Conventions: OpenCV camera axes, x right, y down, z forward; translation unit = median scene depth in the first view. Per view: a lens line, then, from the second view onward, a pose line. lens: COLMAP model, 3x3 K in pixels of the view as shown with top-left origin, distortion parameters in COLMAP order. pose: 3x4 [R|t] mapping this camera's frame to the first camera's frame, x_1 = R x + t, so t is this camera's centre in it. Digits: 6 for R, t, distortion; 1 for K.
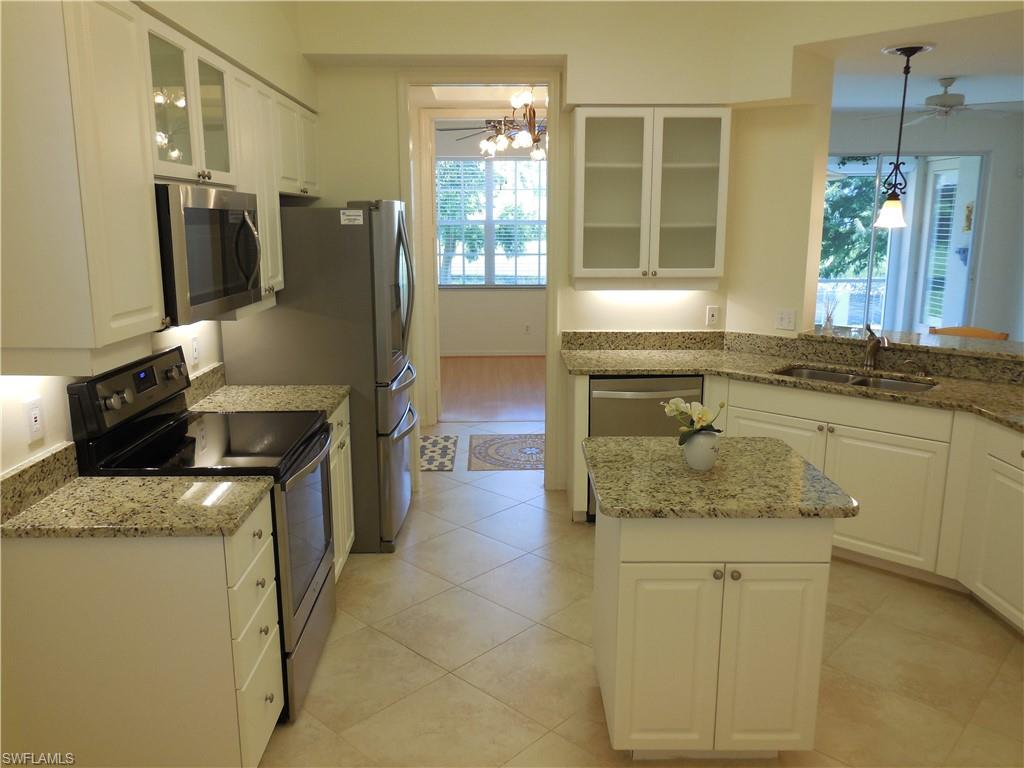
lens RADIAL K [[770.7, 0, 512.8], [0, 770.7, 385.8], [0, 0, 1]] dist [-0.011382, 0.003125]
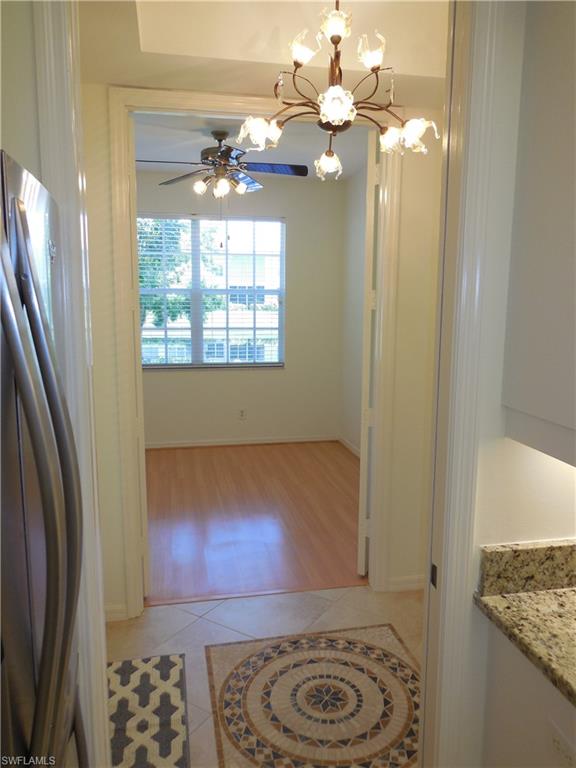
lens RADIAL K [[578.0, 0, 294.6], [0, 578.0, 380.8], [0, 0, 1]] dist [-0.011382, 0.003125]
pose [[0.983068, -0.020729, 0.182063, -0.093609], [0.032326, 0.997617, -0.060960, -0.158675], [-0.180365, 0.065813, 0.981395, 0.800322]]
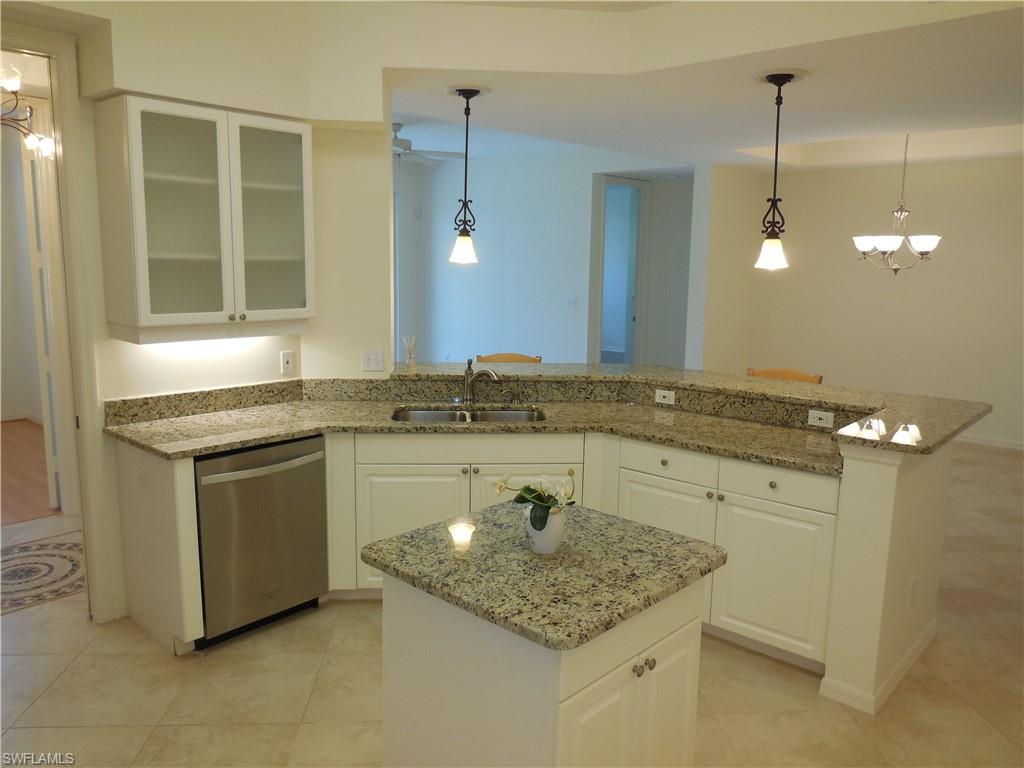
lens RADIAL K [[770.7, 0, 512.3], [0, 770.7, 385.3], [0, 0, 1]] dist [-0.011382, 0.003125]
pose [[0.681242, -0.104775, 0.724522, -0.217025], [0.132145, 0.991047, 0.019067, -0.054375], [-0.720033, 0.082753, 0.688988, 0.254598]]
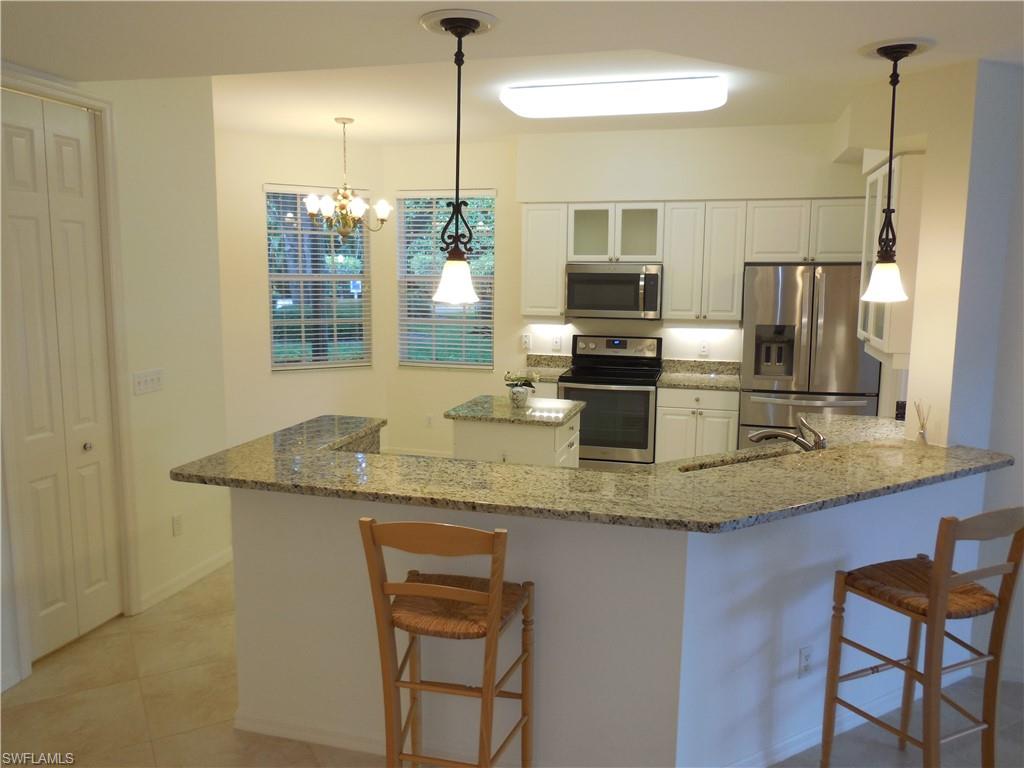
lens RADIAL K [[770.7, 0, 514.0], [0, 770.7, 386.2], [0, 0, 1]] dist [-0.011382, 0.003125]
pose [[-0.281155, 0.142218, -0.949066, 1.221548], [-0.199170, 0.958777, 0.202676, -0.200768], [0.938767, 0.246009, -0.241239, 0.847065]]
